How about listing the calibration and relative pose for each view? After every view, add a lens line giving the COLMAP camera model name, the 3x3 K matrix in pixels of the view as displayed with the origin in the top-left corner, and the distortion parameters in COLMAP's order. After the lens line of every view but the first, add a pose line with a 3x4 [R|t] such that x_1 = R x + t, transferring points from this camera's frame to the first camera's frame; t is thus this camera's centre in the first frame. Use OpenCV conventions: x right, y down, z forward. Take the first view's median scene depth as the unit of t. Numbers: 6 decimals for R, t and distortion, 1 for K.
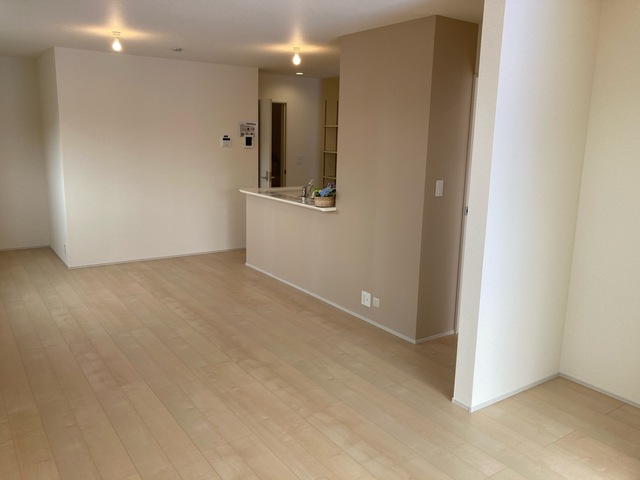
lens RADIAL K [[524.7, 0, 320.0], [0, 524.7, 240.0], [0, 0, 1]] dist [0.031226, -0.009271]
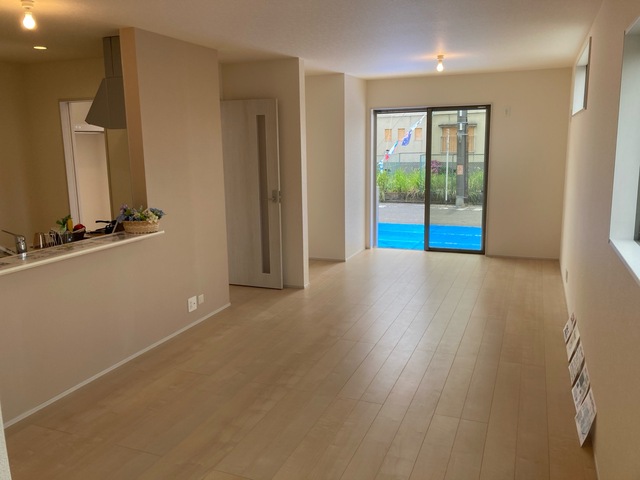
lens RADIAL K [[524.7, 0, 320.0], [0, 524.7, 240.0], [0, 0, 1]] dist [0.031226, -0.009271]
pose [[-0.541926, -0.171943, 0.822649, -0.855761], [0.170728, 0.935915, 0.308084, -0.272775], [-0.822902, 0.307408, -0.477841, 1.240146]]
